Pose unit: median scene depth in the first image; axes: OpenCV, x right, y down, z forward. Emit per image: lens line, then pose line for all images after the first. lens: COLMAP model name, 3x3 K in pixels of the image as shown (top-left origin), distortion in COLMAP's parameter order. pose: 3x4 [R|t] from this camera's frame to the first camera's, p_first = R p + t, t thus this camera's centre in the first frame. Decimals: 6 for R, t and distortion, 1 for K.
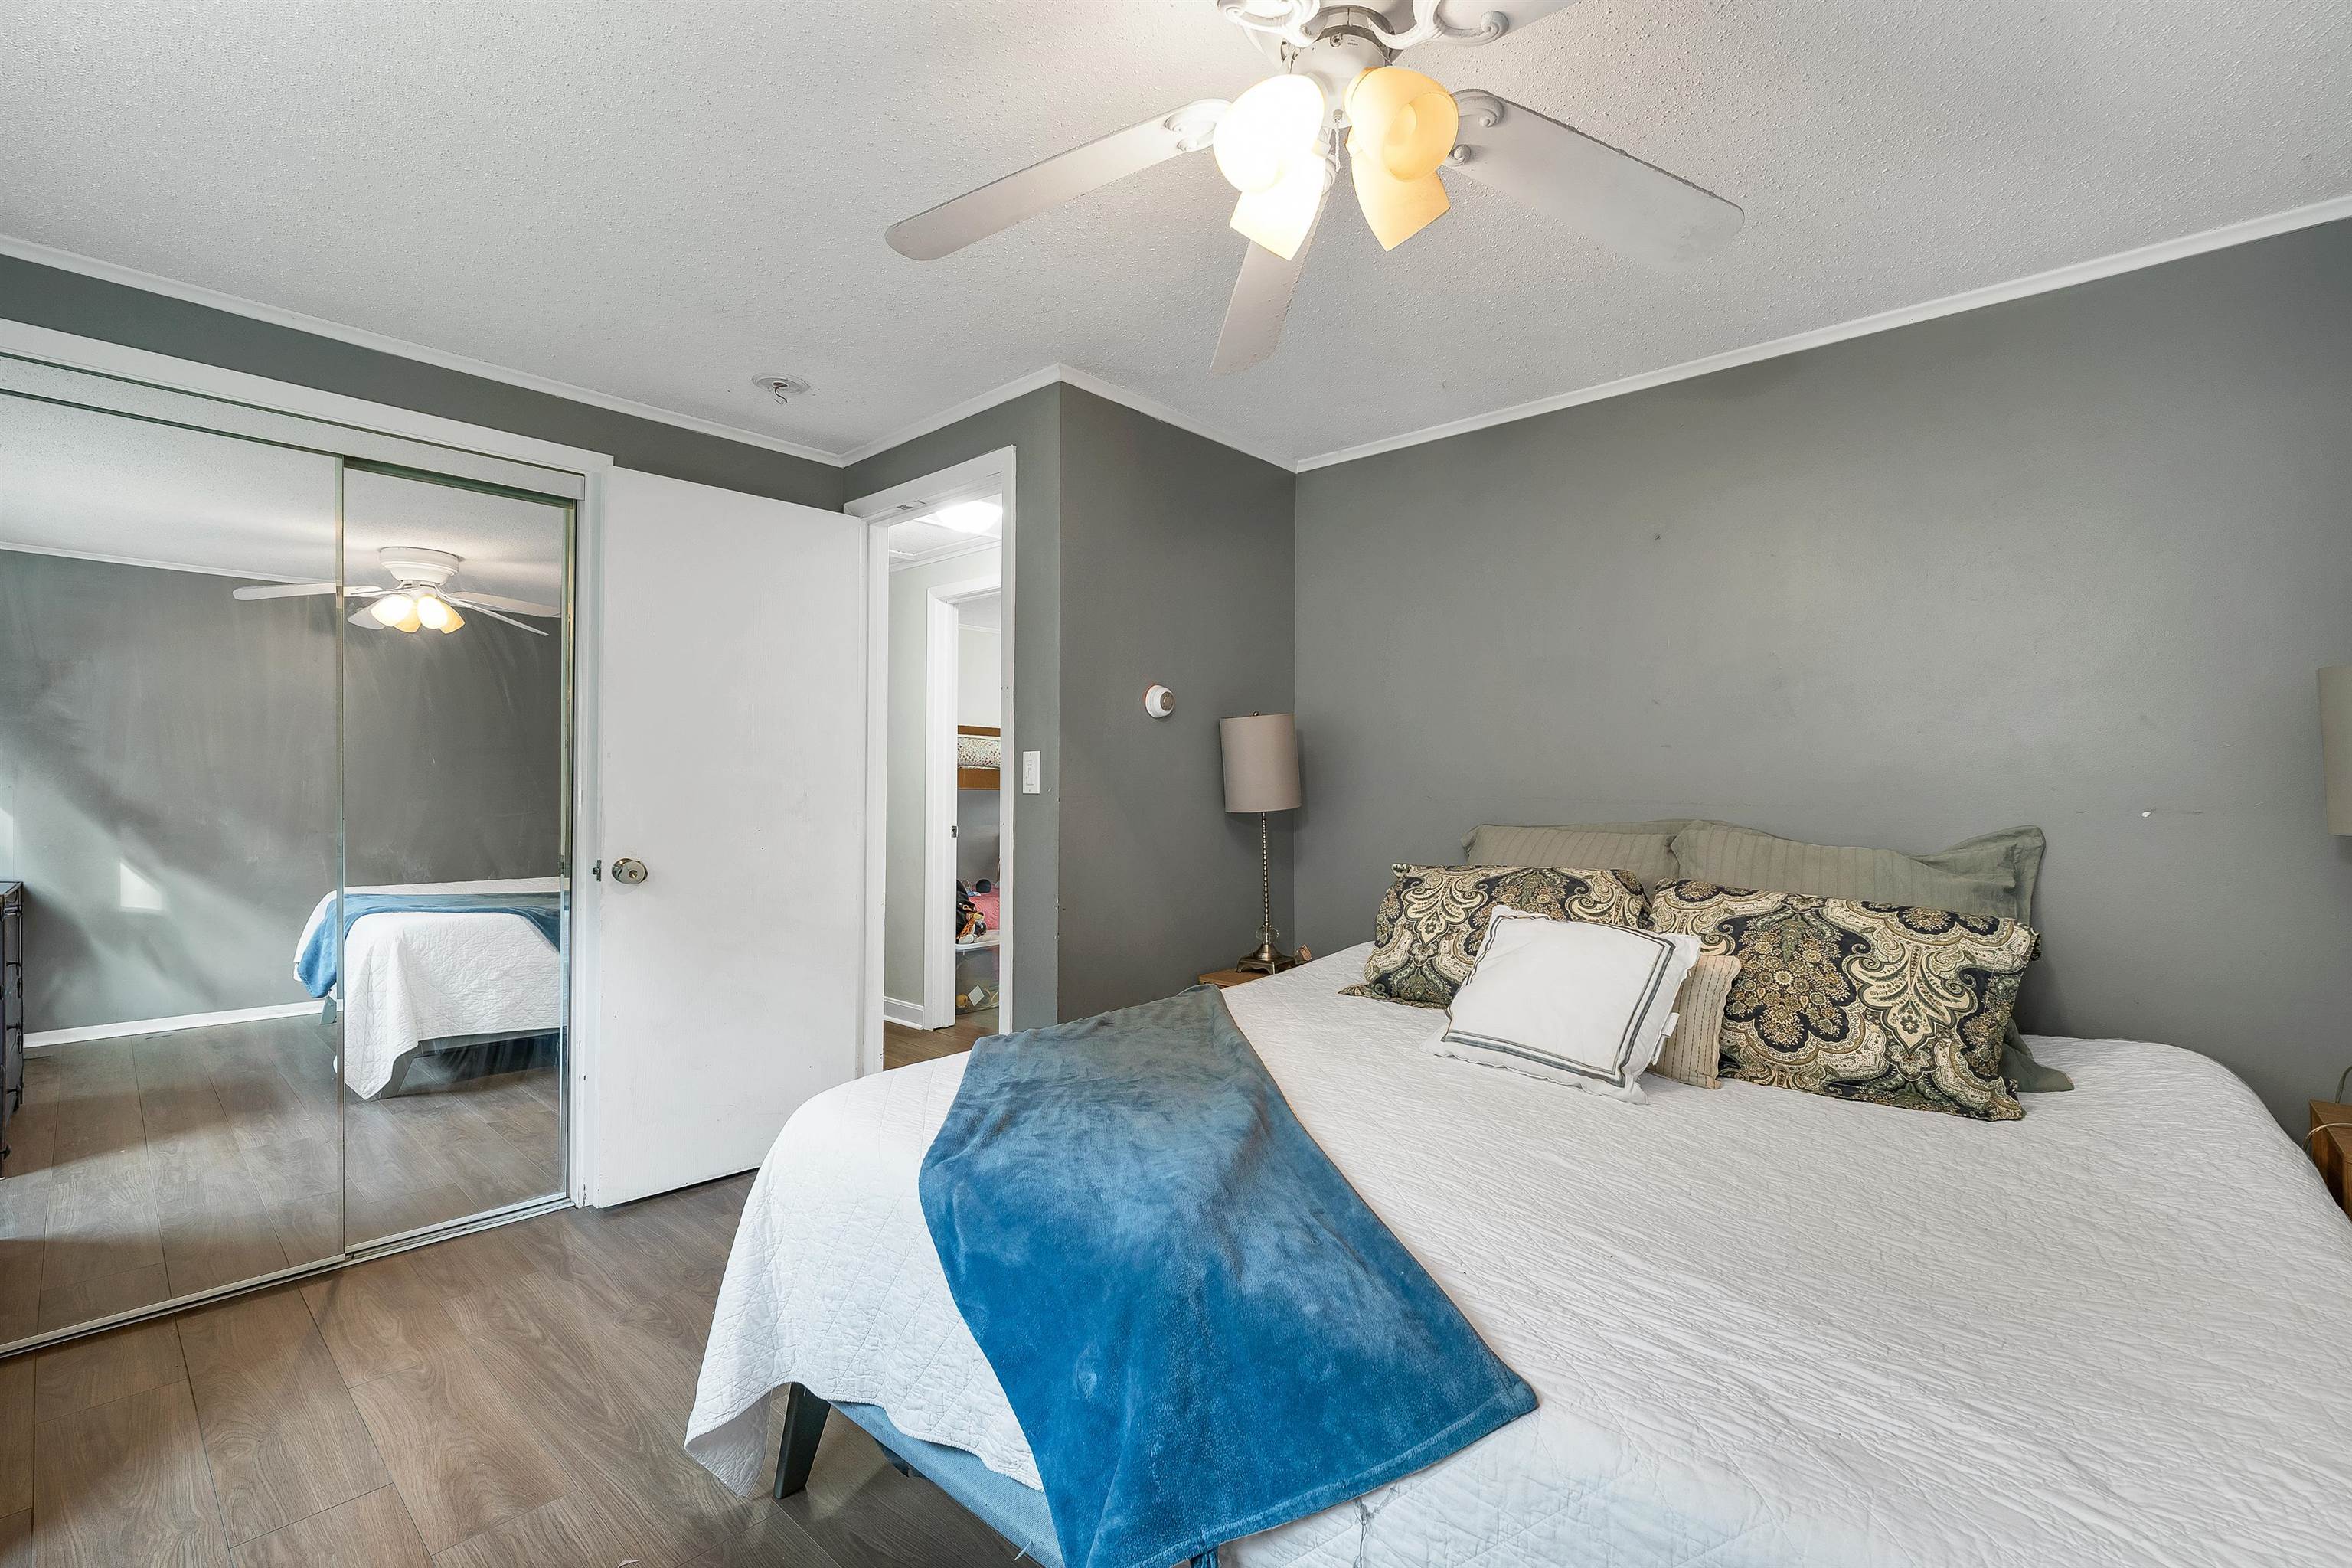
lens RADIAL K [[1009.4, 0, 1187.8], [0, 1009.4, 780.3], [0, 0, 1]] dist [-0.002363, -0.000189]
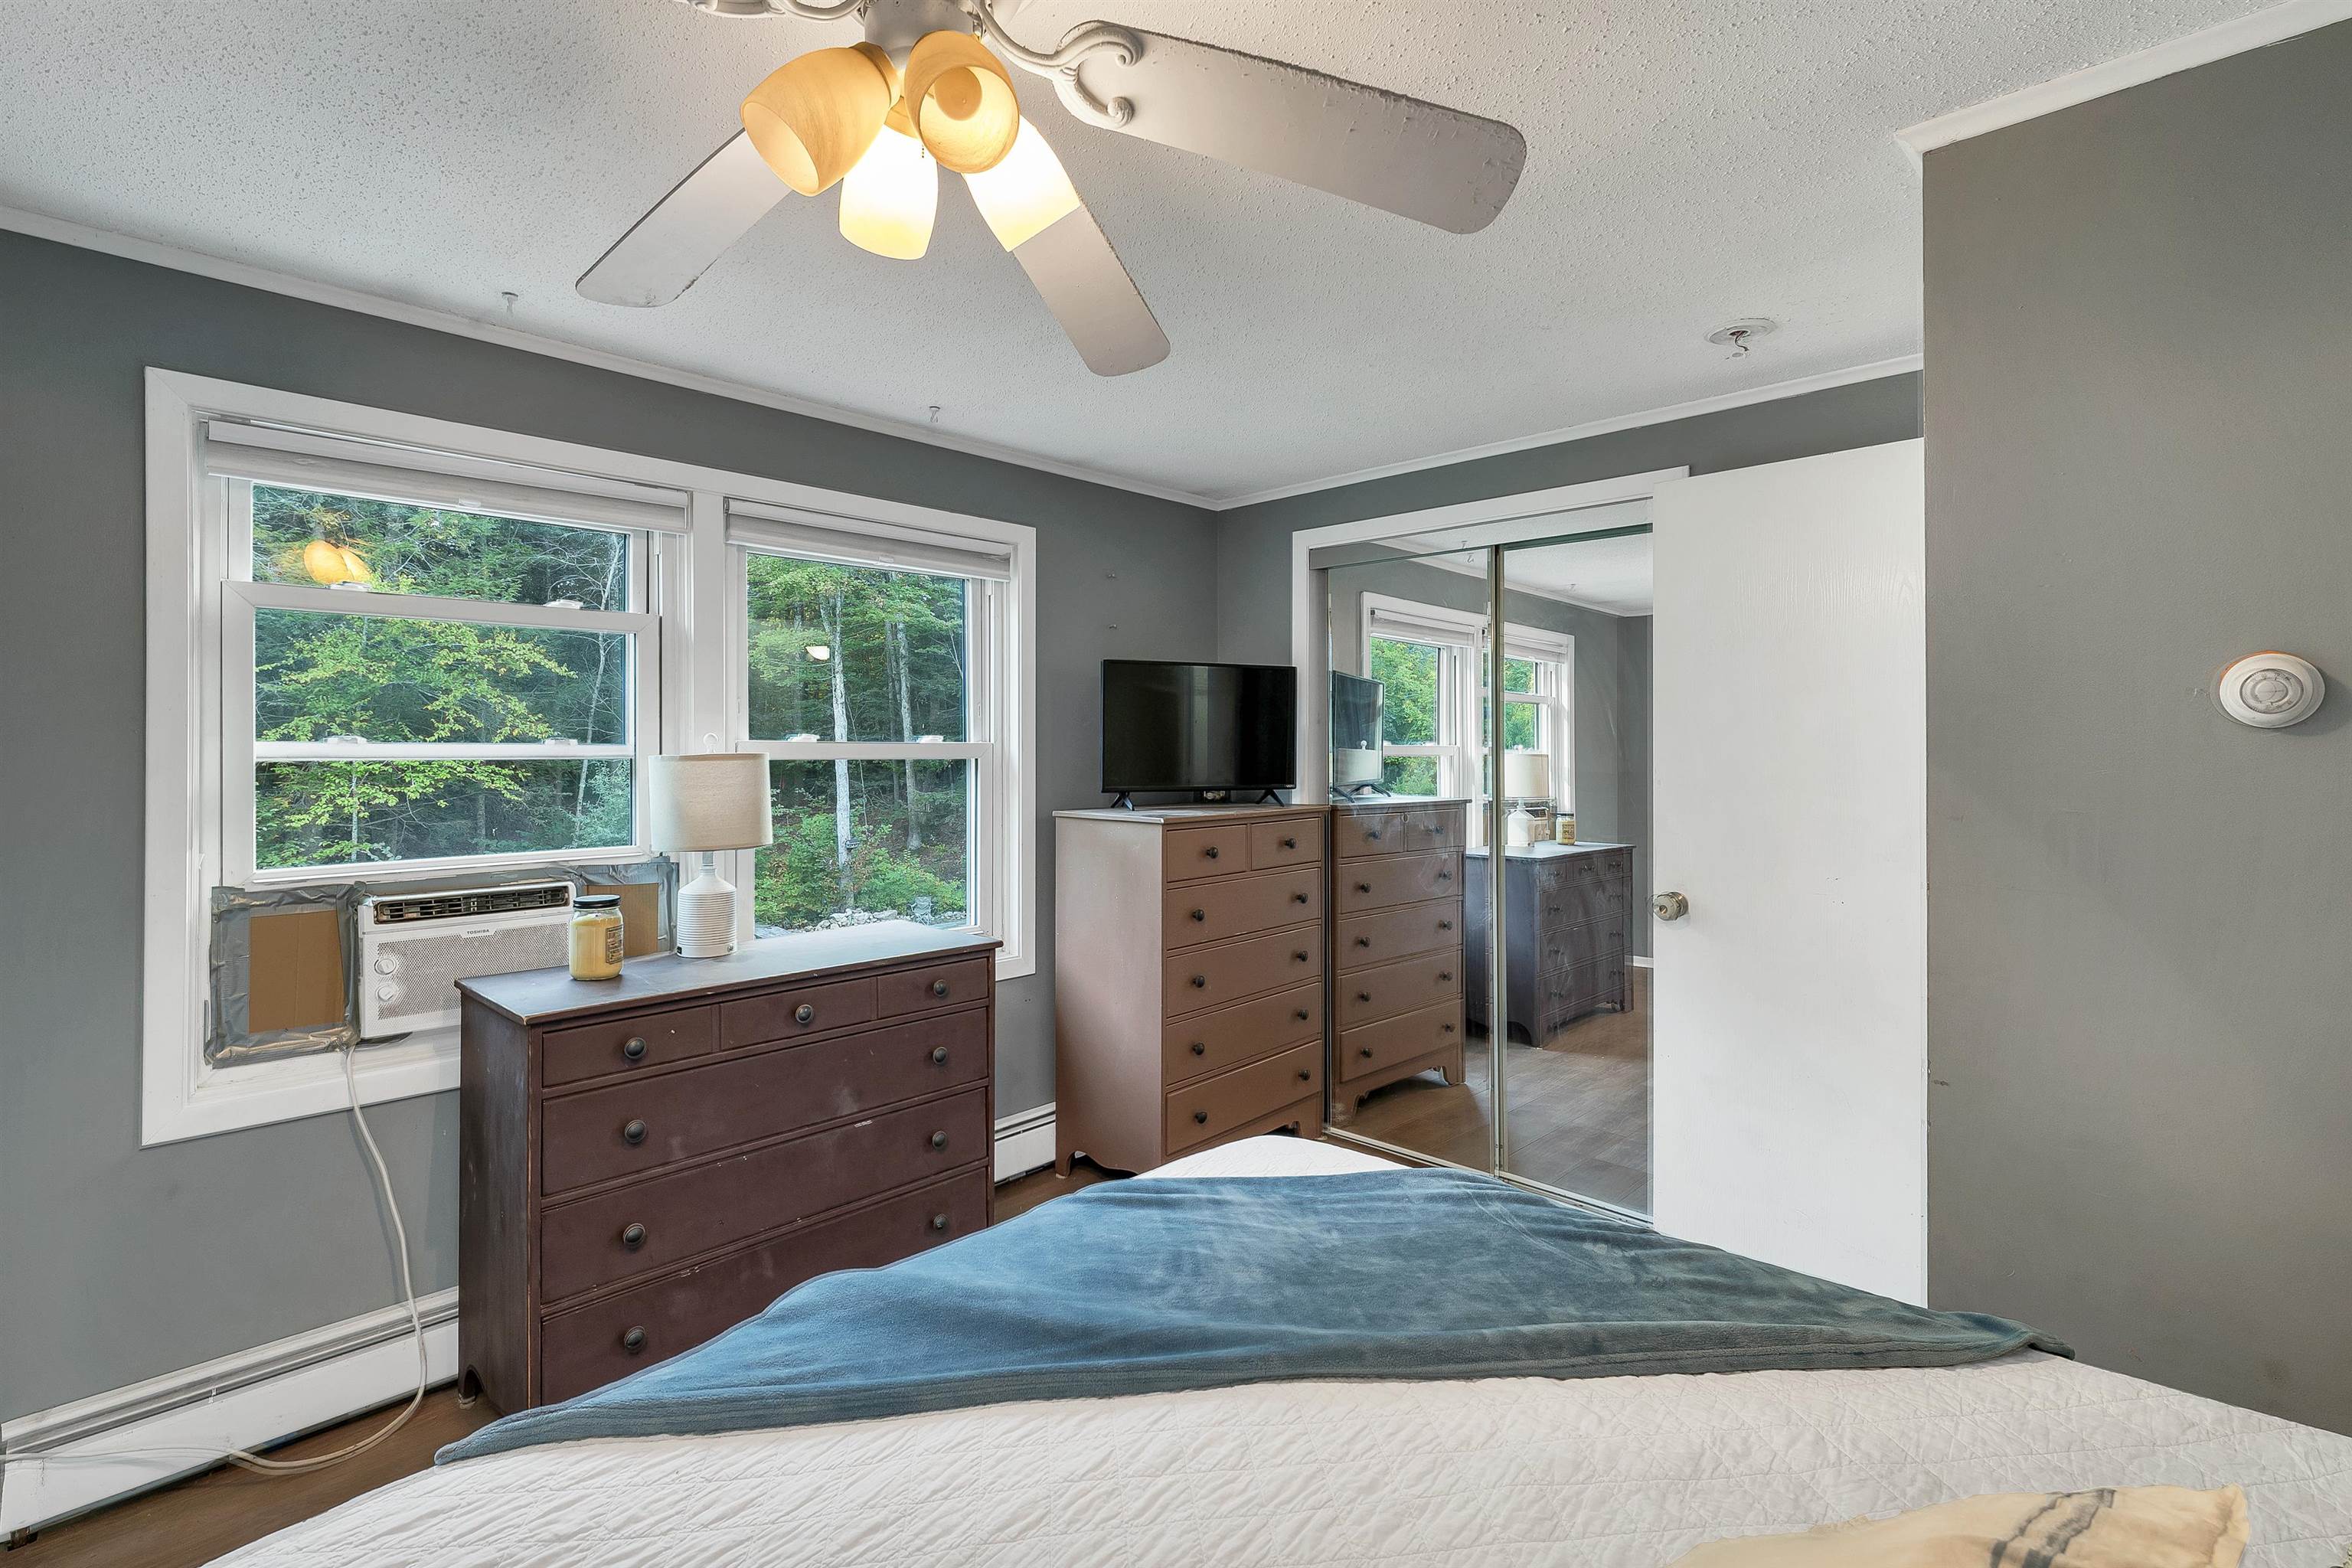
lens RADIAL K [[1057.3, 0, 1176.0], [0, 1057.3, 784.0], [0, 0, 1]] dist [-0.000409, -0.000098]
pose [[-0.033046, 0.026439, -0.999104, 0.463439], [-0.000928, 0.999649, 0.026484, -0.050003], [0.999453, 0.001803, -0.033009, 0.577987]]
